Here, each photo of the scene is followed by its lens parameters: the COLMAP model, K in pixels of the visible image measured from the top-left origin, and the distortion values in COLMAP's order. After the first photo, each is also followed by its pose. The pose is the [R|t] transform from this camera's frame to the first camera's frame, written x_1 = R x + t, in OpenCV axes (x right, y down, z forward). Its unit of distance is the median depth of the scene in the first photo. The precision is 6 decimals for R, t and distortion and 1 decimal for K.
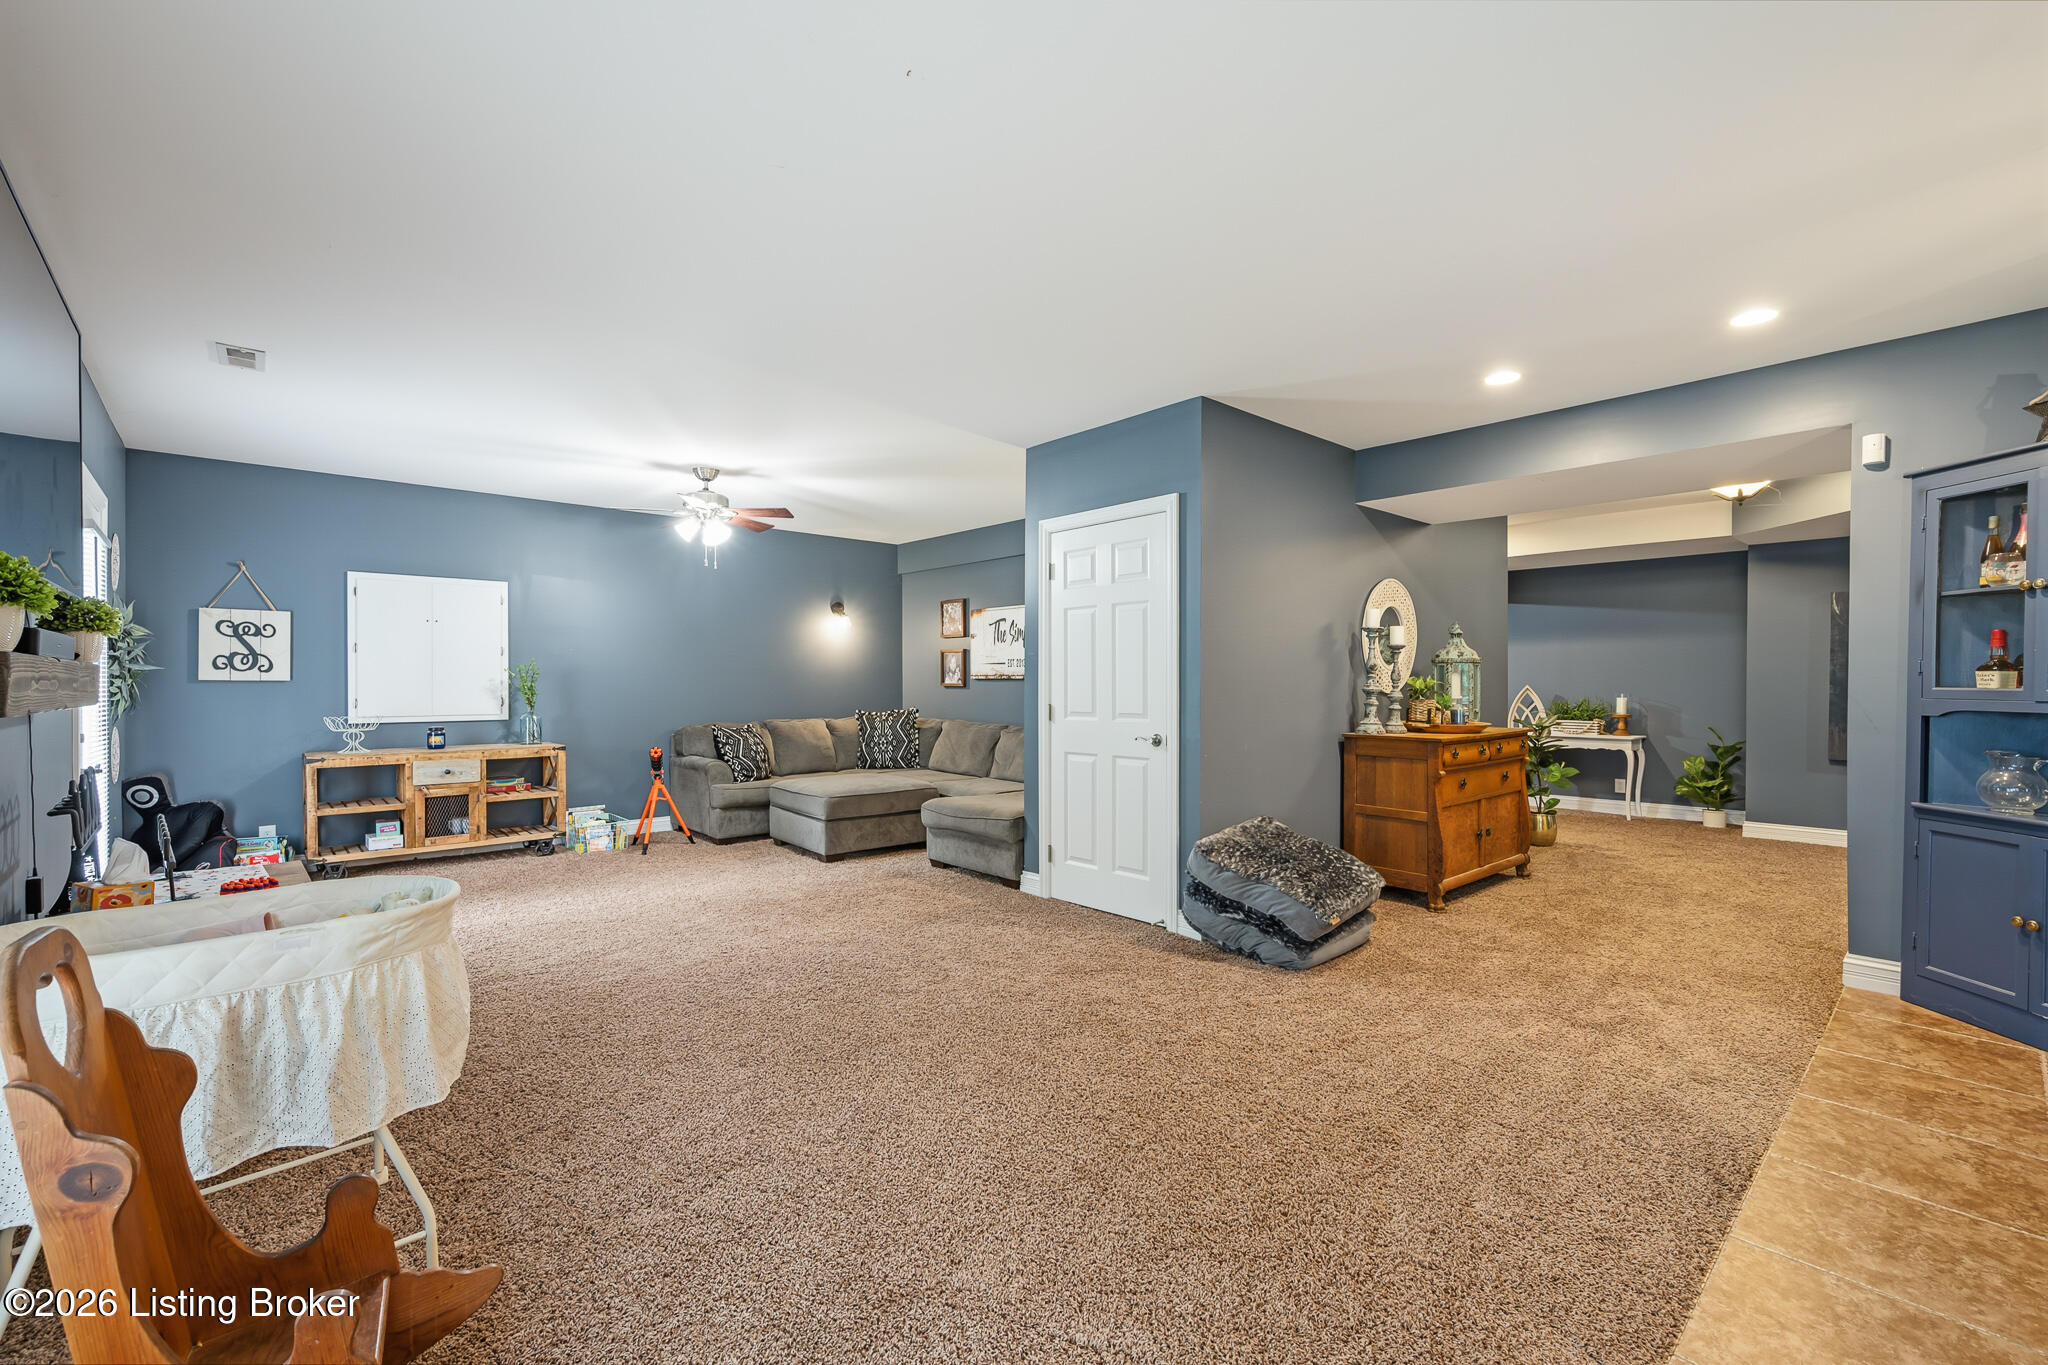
lens RADIAL K [[857.9, 0, 1018.6], [0, 857.9, 690.3], [0, 0, 1]] dist [0.017224, 0.000089]
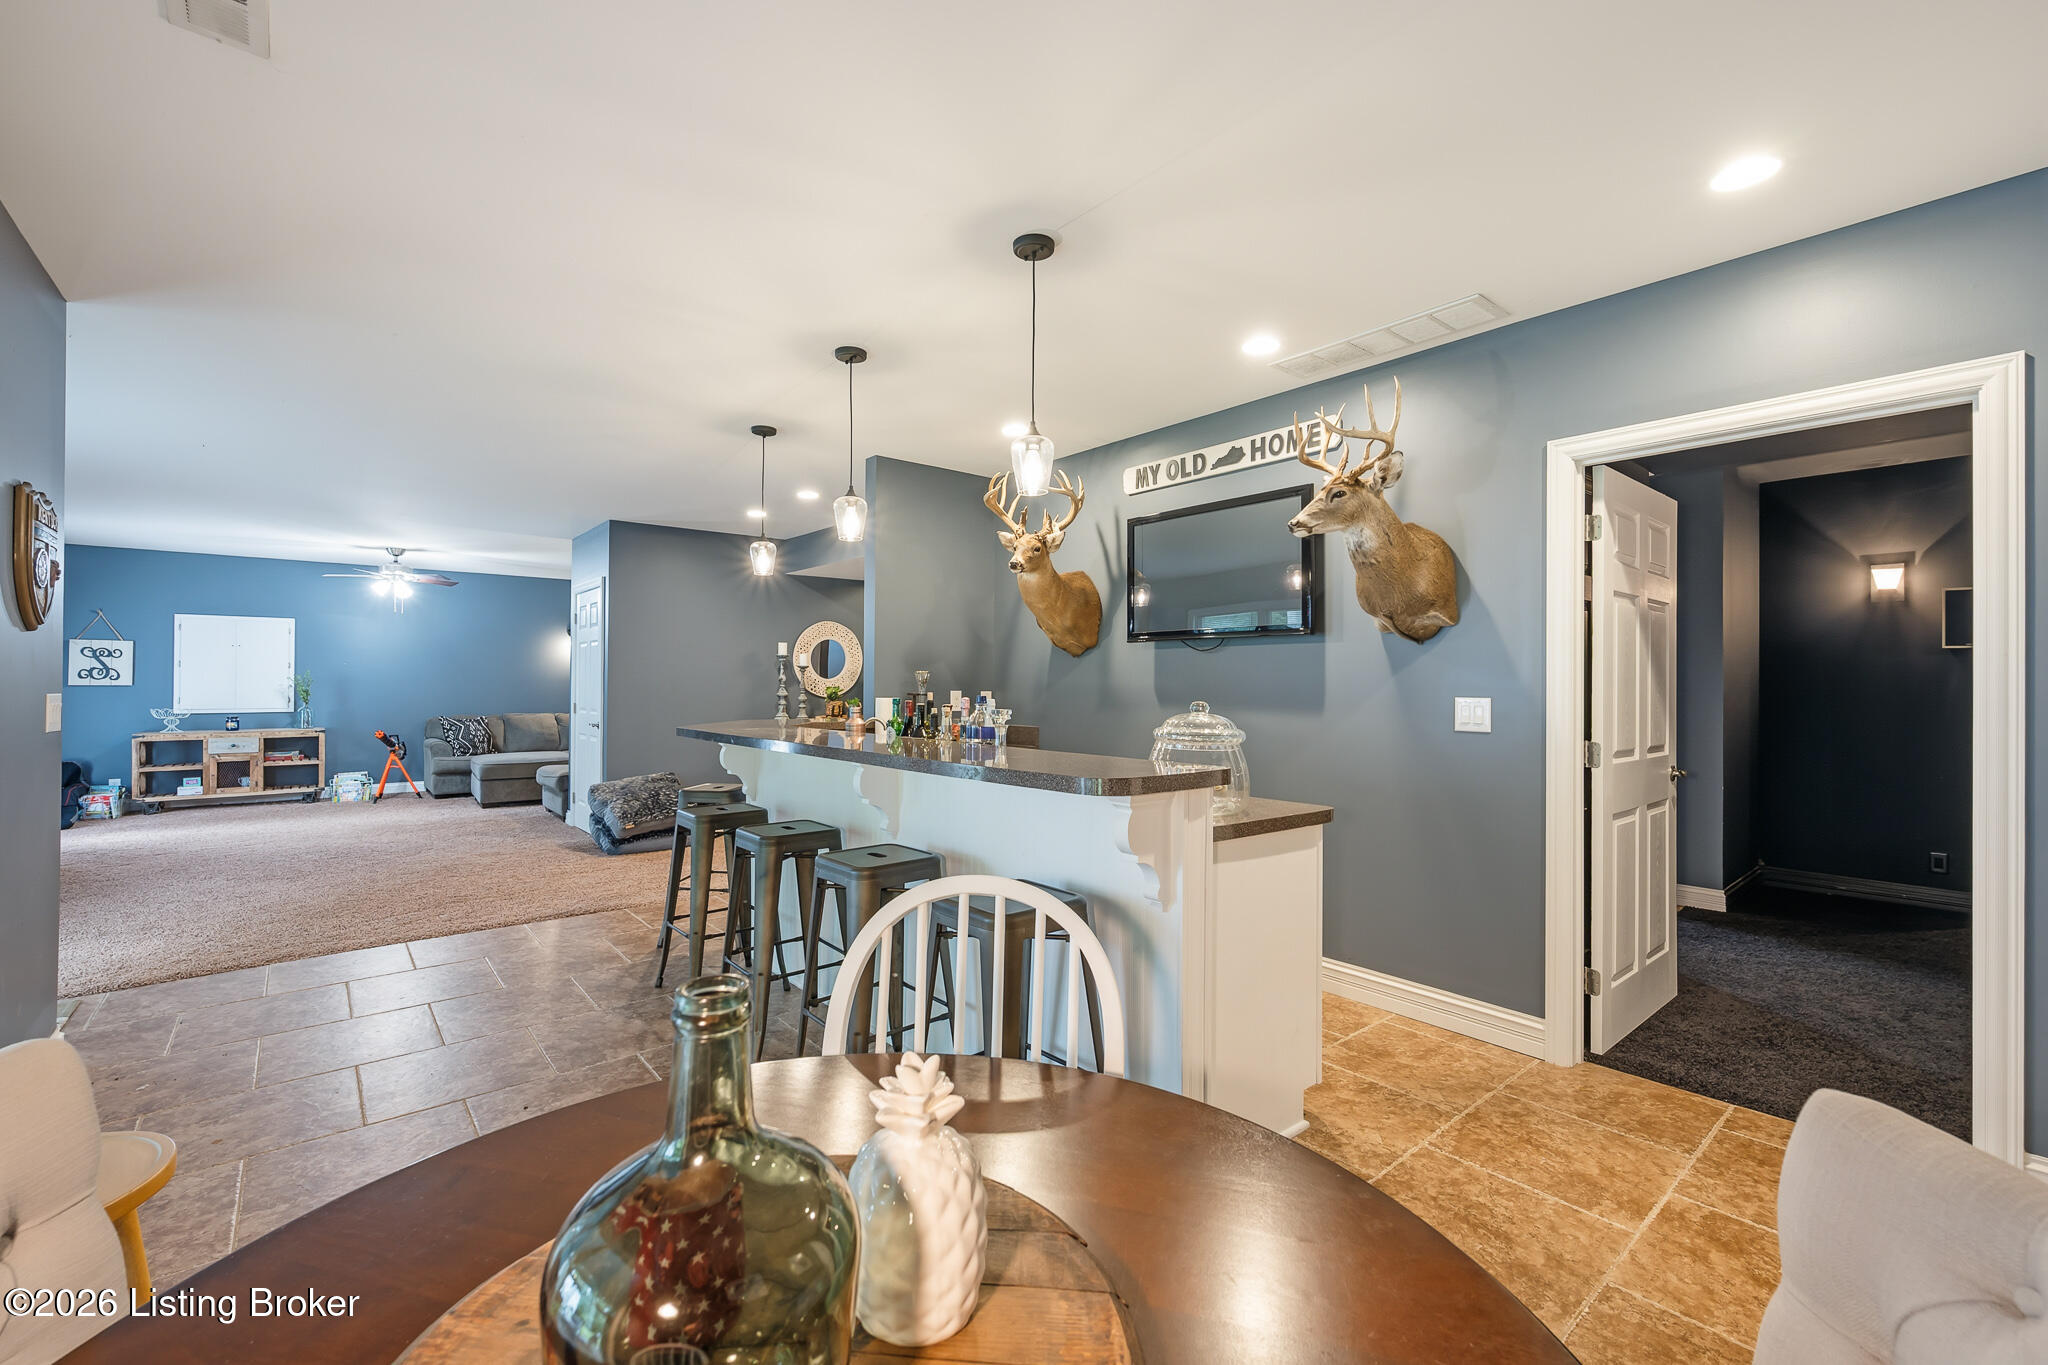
lens RADIAL K [[857.9, 0, 1023.9], [0, 857.9, 681.0], [0, 0, 1]] dist [0.017224, 0.000089]
pose [[0.998653, 0.004069, -0.051725, 0.806852], [-0.004712, 0.999913, -0.012323, -0.007109], [0.051670, 0.012550, 0.998585, -0.460500]]
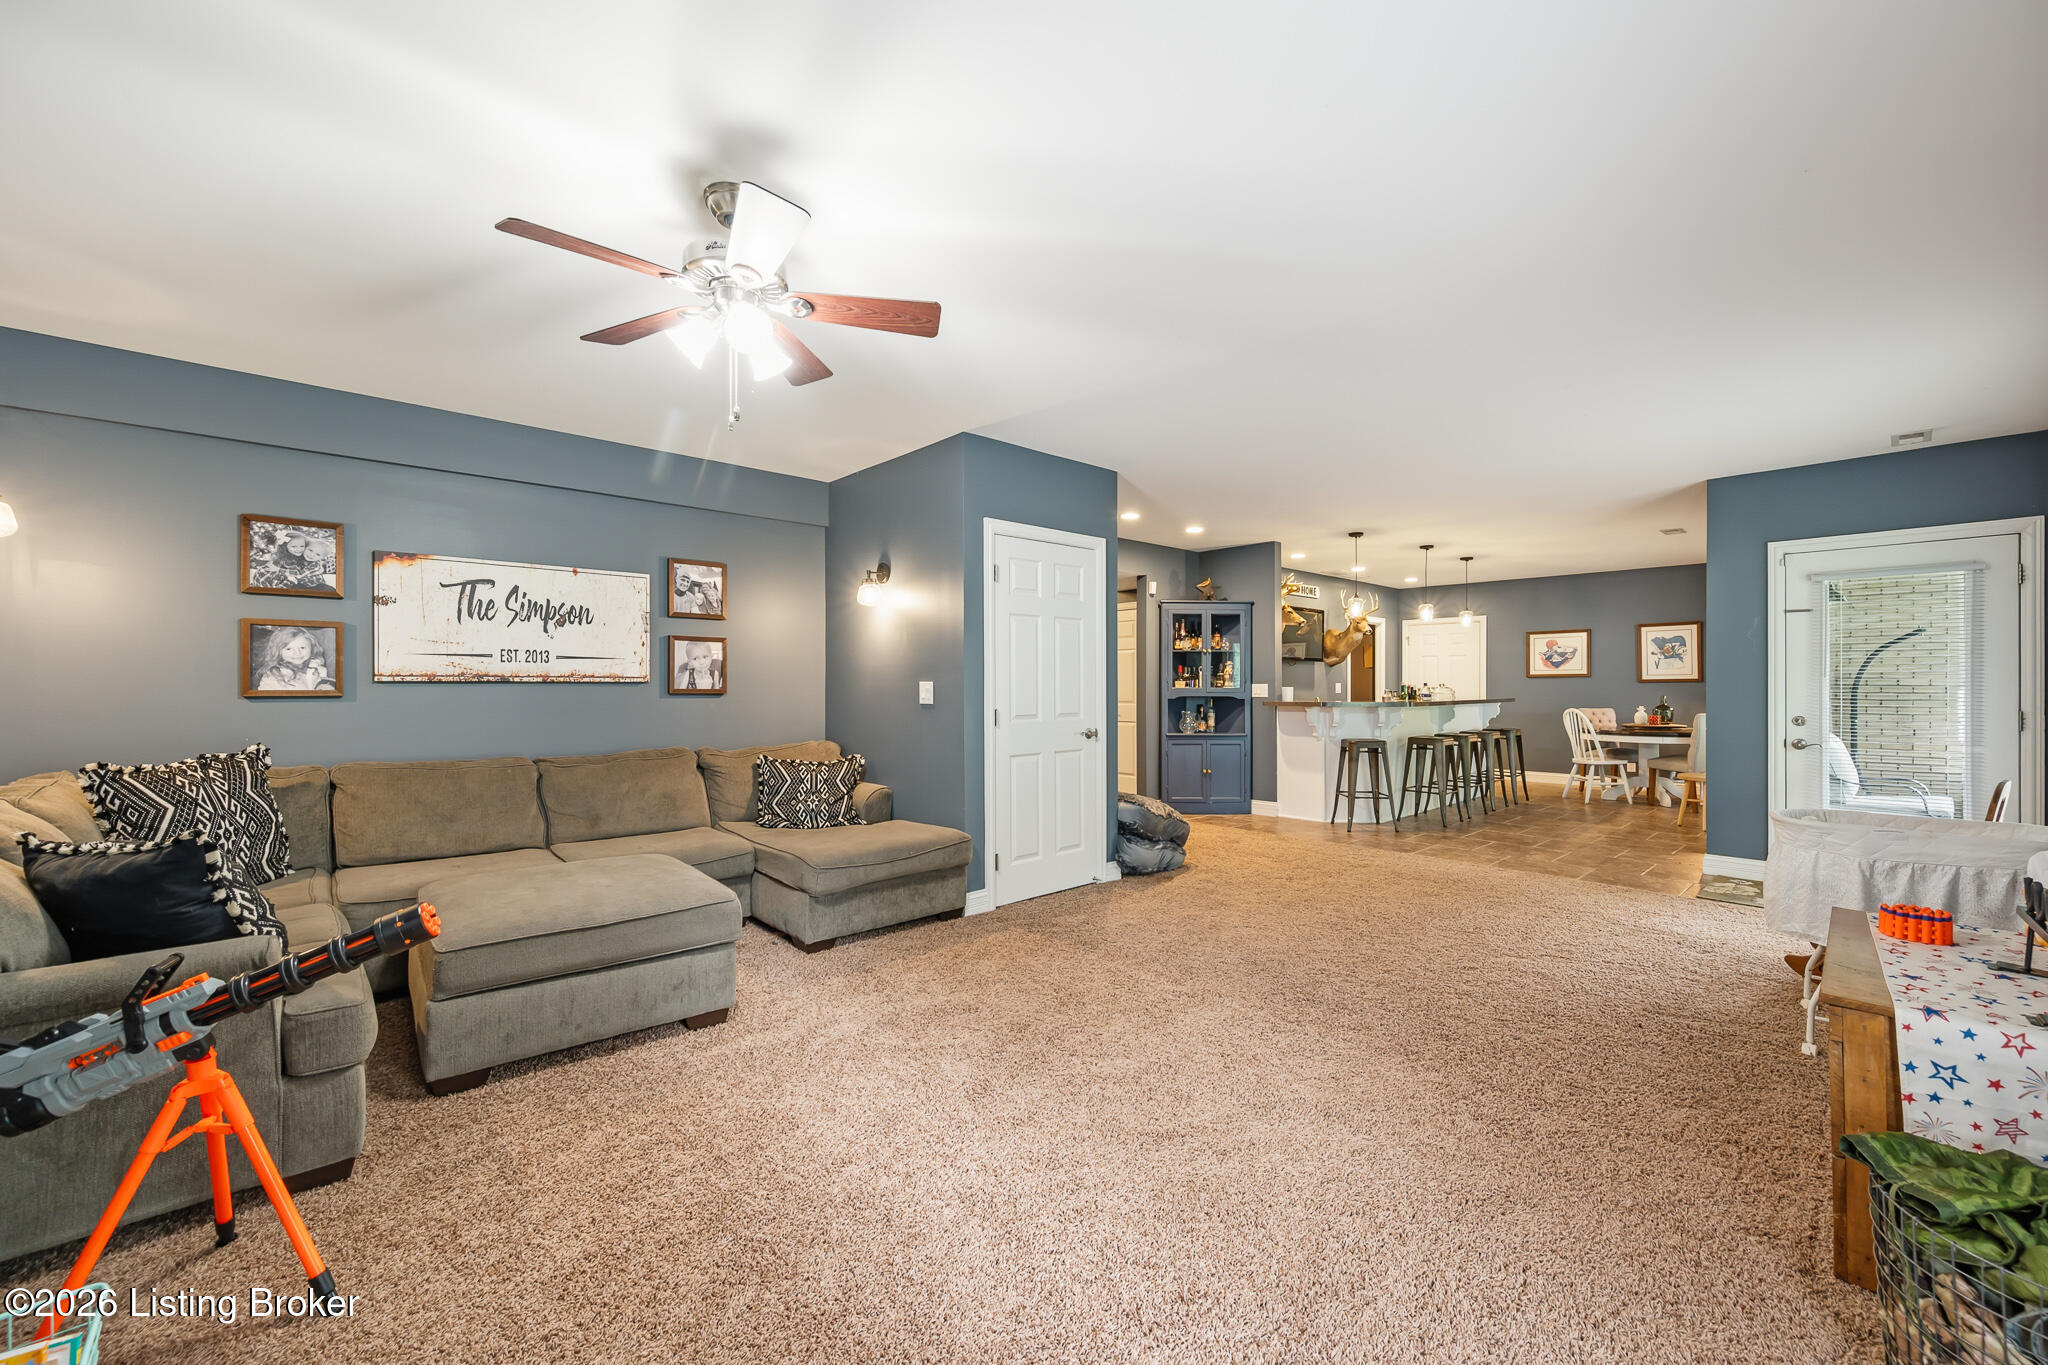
lens RADIAL K [[798.9, 0, 1019.7], [0, 798.9, 679.0], [0, 0, 1]] dist [0.000138, 0.000431]
pose [[-0.003890, 0.004470, 0.999982, -0.746513], [0.008883, 0.999951, -0.004435, -0.012297], [-0.999953, 0.008865, -0.003930, 0.830109]]
